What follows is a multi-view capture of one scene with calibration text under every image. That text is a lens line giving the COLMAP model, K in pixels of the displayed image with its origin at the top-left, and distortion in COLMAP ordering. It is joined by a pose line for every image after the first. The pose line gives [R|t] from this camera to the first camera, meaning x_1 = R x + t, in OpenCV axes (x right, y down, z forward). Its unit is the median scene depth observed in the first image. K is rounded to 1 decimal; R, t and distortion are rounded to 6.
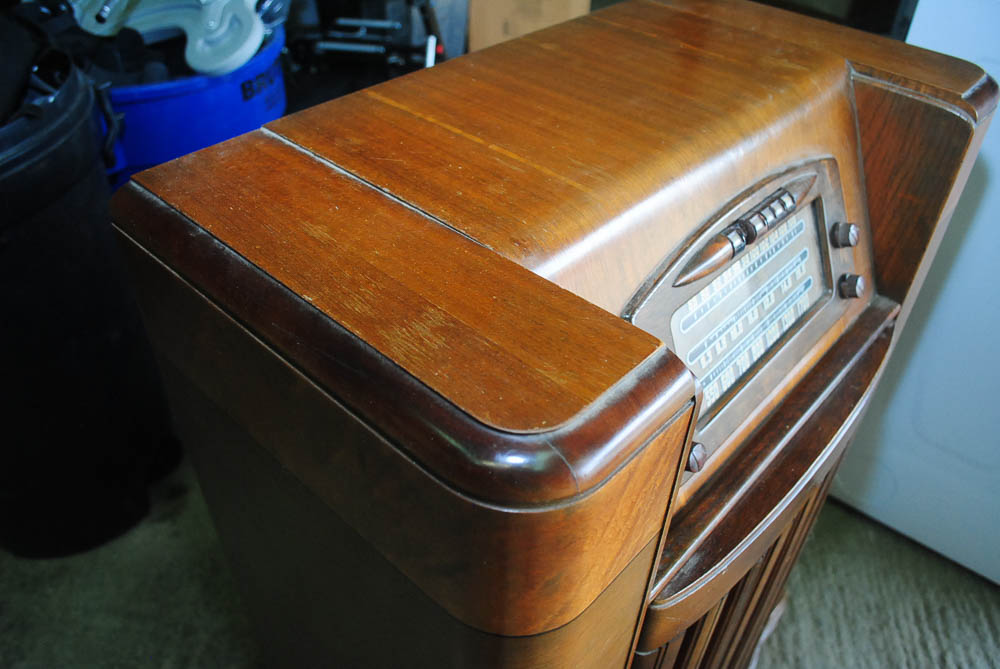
lens RADIAL K [[776.1, 0, 508.5], [0, 776.1, 343.1], [0, 0, 1]] dist [-0.081987, 0.011761]
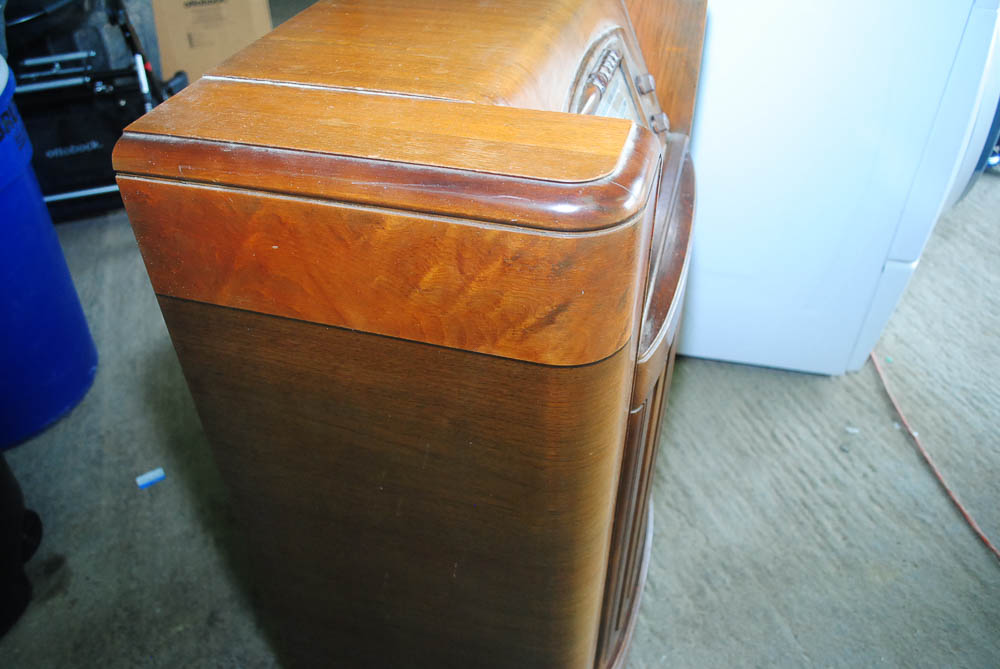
lens RADIAL K [[776.1, 0, 506.3], [0, 776.1, 333.3], [0, 0, 1]] dist [-0.081987, 0.011761]
pose [[0.896263, -0.307740, 0.319387, -0.308017], [0.309475, 0.949761, 0.046678, 0.123274], [-0.317706, 0.057006, 0.946474, -0.129697]]
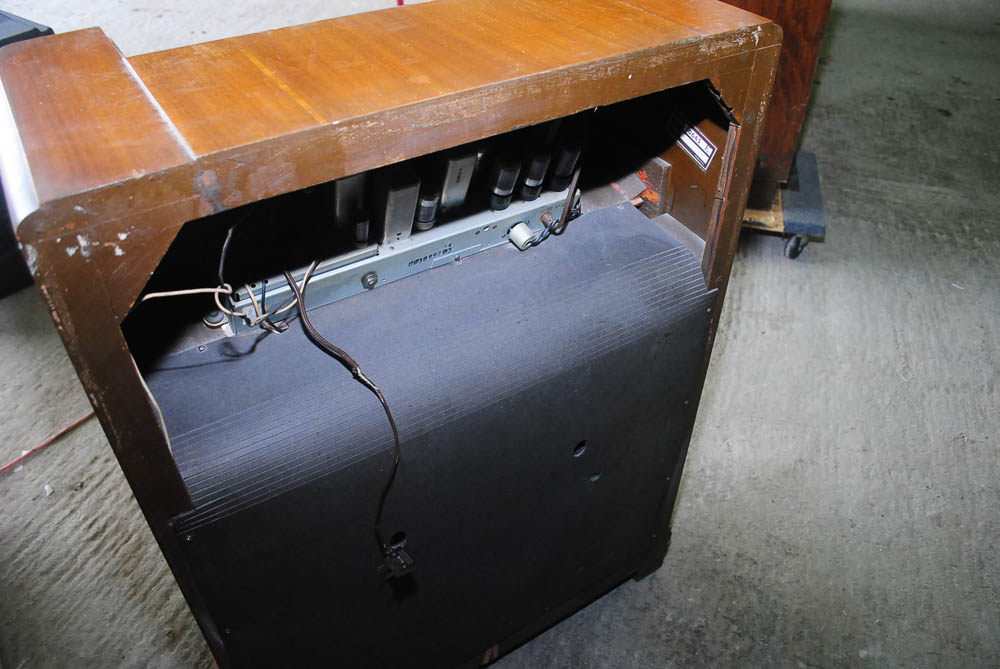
lens RADIAL K [[776.1, 0, 506.2], [0, 776.1, 332.5], [0, 0, 1]] dist [-0.081987, 0.011761]
pose [[-0.965763, -0.195695, 0.170309, -0.250508], [0.135022, 0.181400, 0.974096, -1.169659], [-0.221520, 0.963742, -0.148766, 1.364548]]
